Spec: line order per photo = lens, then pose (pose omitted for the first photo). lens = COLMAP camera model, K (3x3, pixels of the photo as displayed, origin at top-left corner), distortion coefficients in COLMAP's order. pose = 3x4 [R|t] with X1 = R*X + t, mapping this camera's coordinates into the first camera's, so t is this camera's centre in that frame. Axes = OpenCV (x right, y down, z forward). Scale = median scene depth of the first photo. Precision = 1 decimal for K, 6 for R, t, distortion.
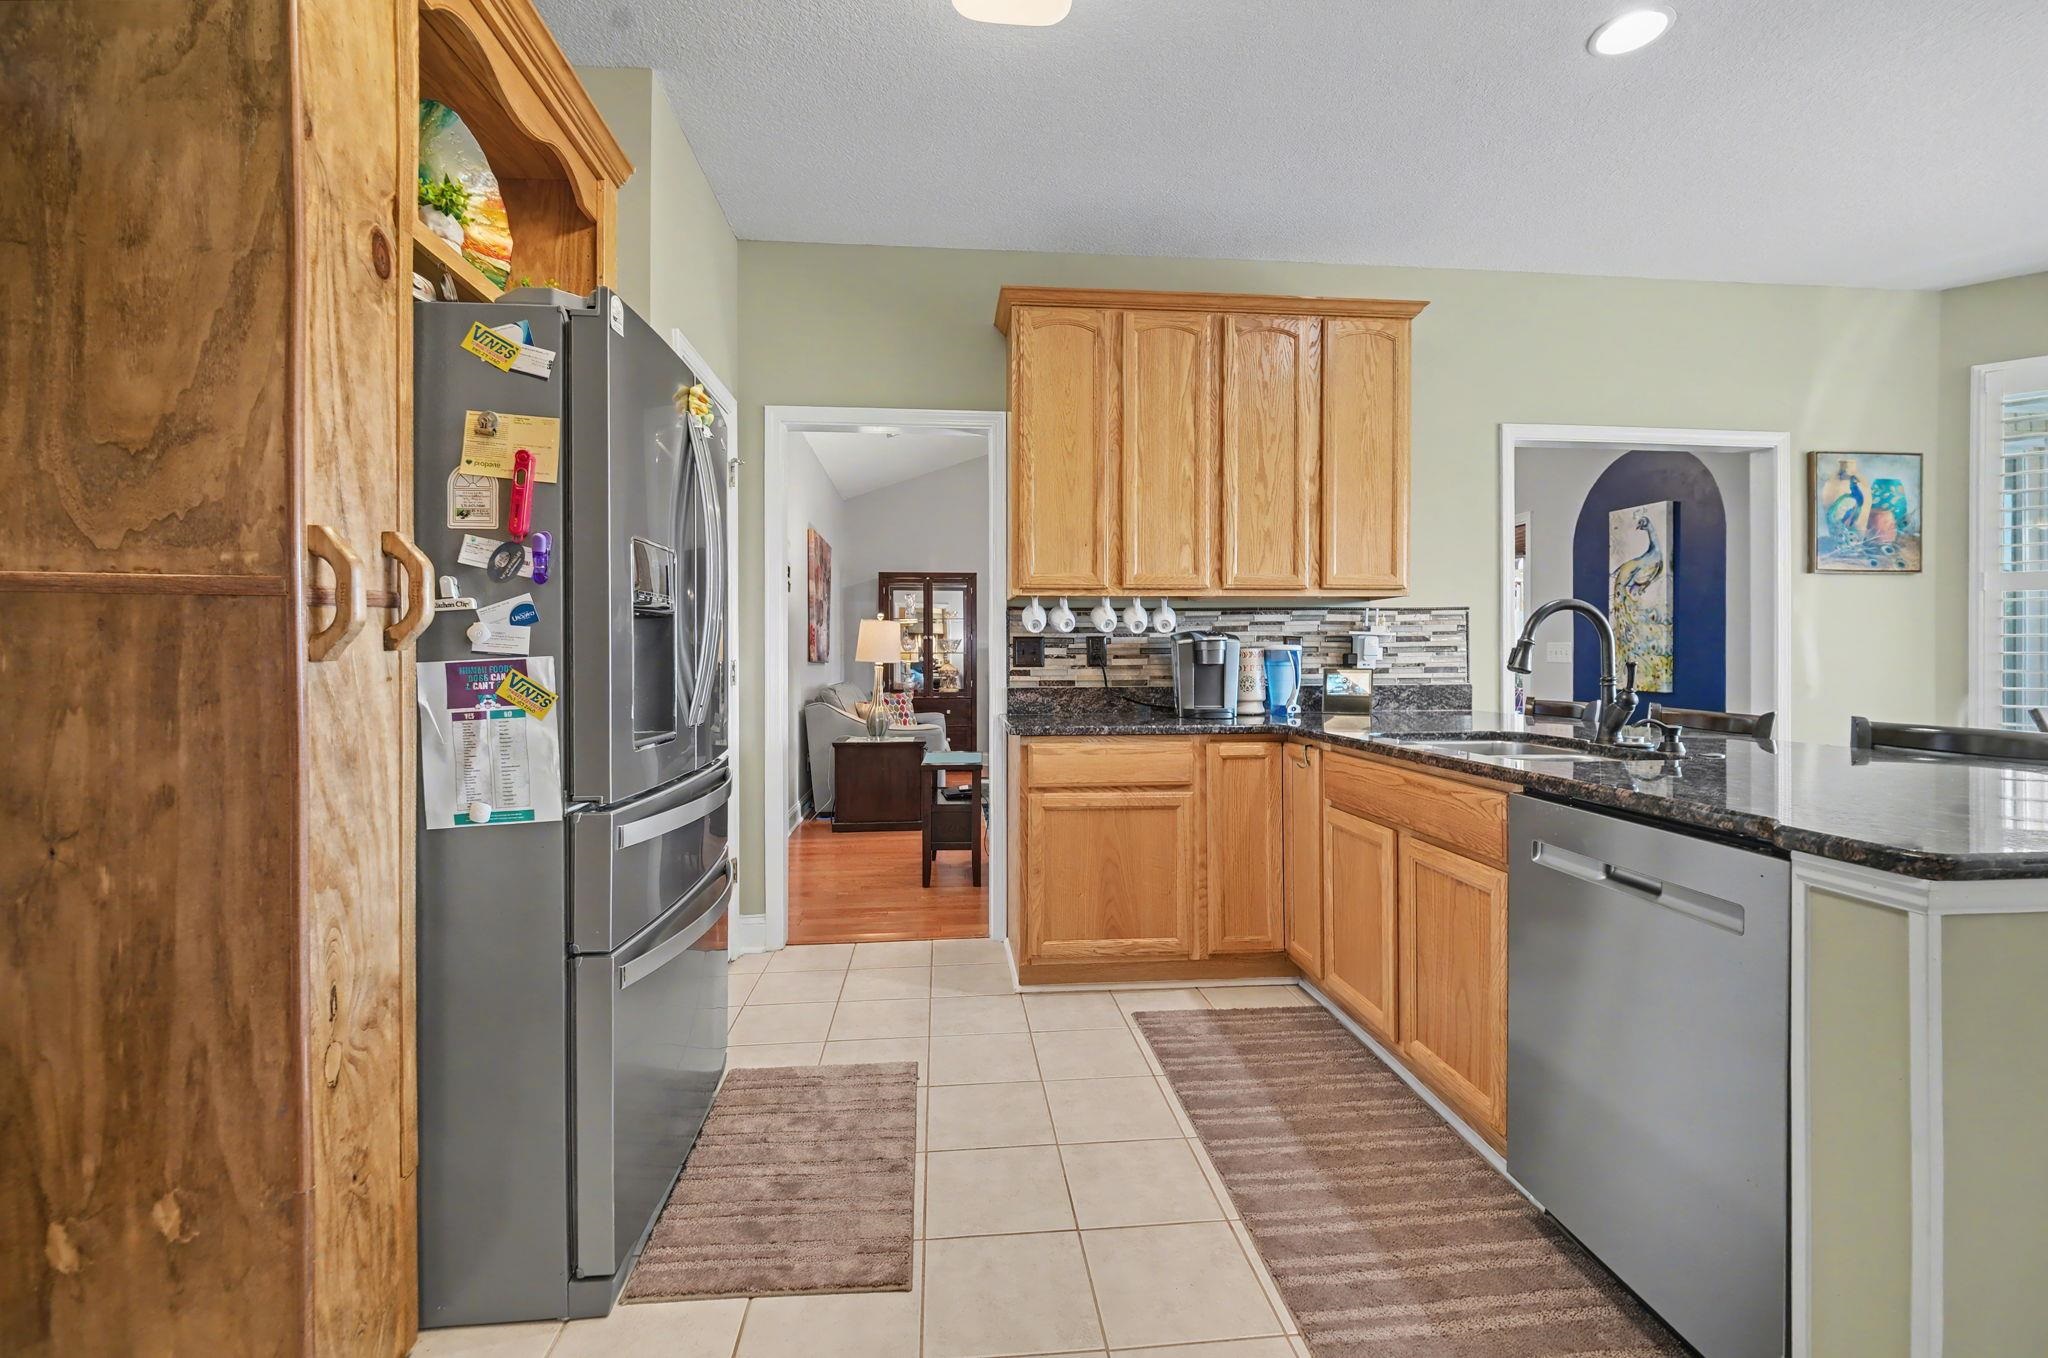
lens RADIAL K [[878.6, 0, 1023.6], [0, 878.6, 666.6], [0, 0, 1]] dist [0.001820, 0.000023]
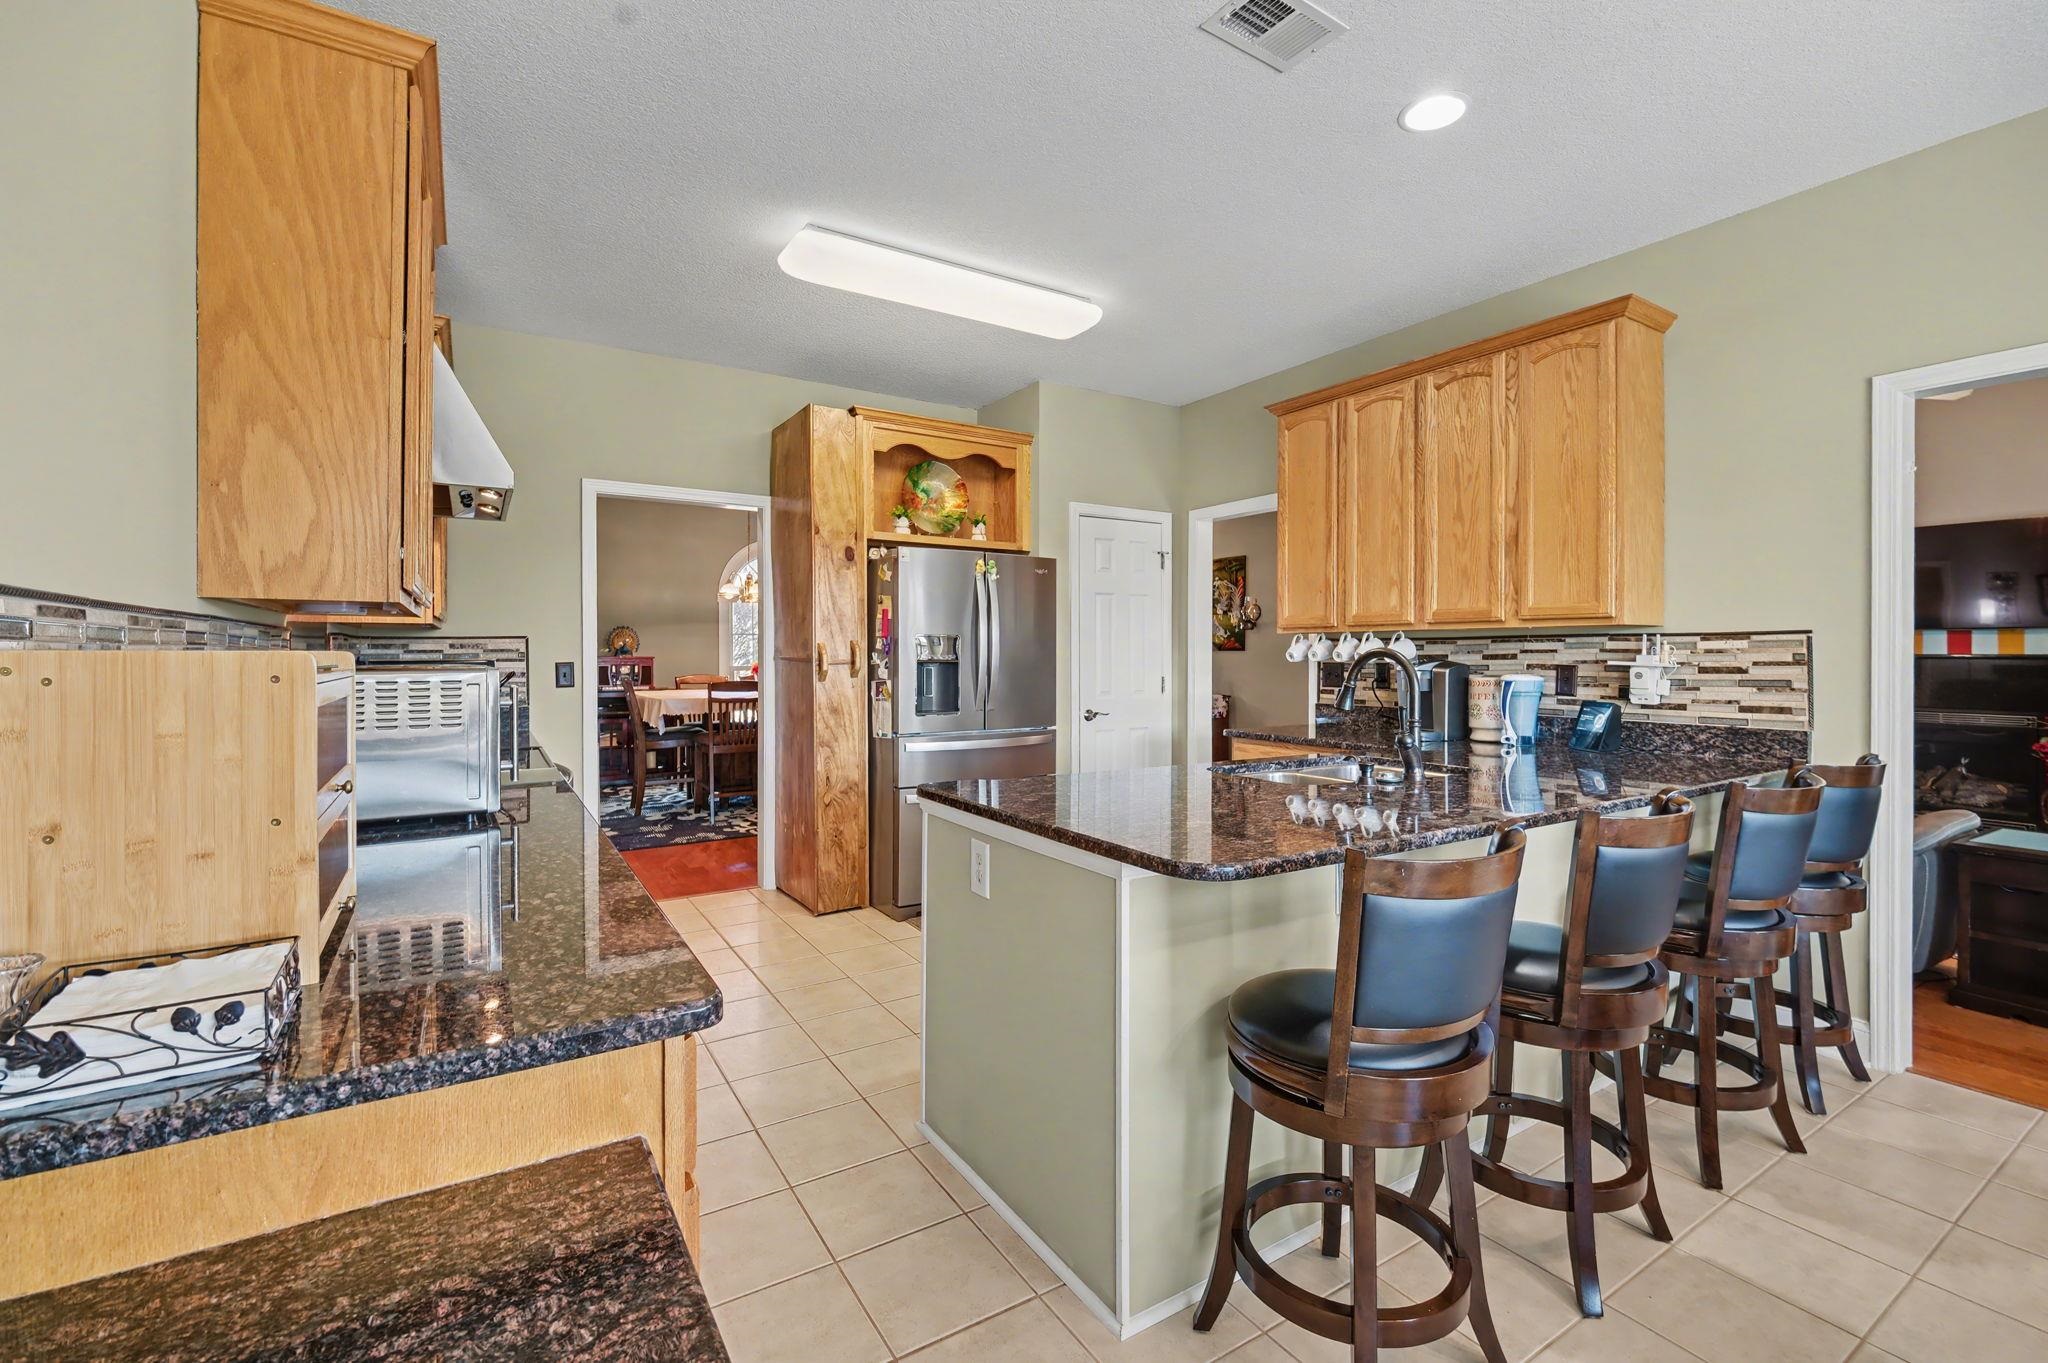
lens RADIAL K [[878.6, 0, 1021.6], [0, 878.6, 665.4], [0, 0, 1]] dist [0.001820, 0.000023]
pose [[0.450874, 0.016083, -0.892443, 0.895251], [-0.009562, 0.999867, 0.013187, -0.041373], [0.892536, 0.002588, 0.450968, 0.045768]]
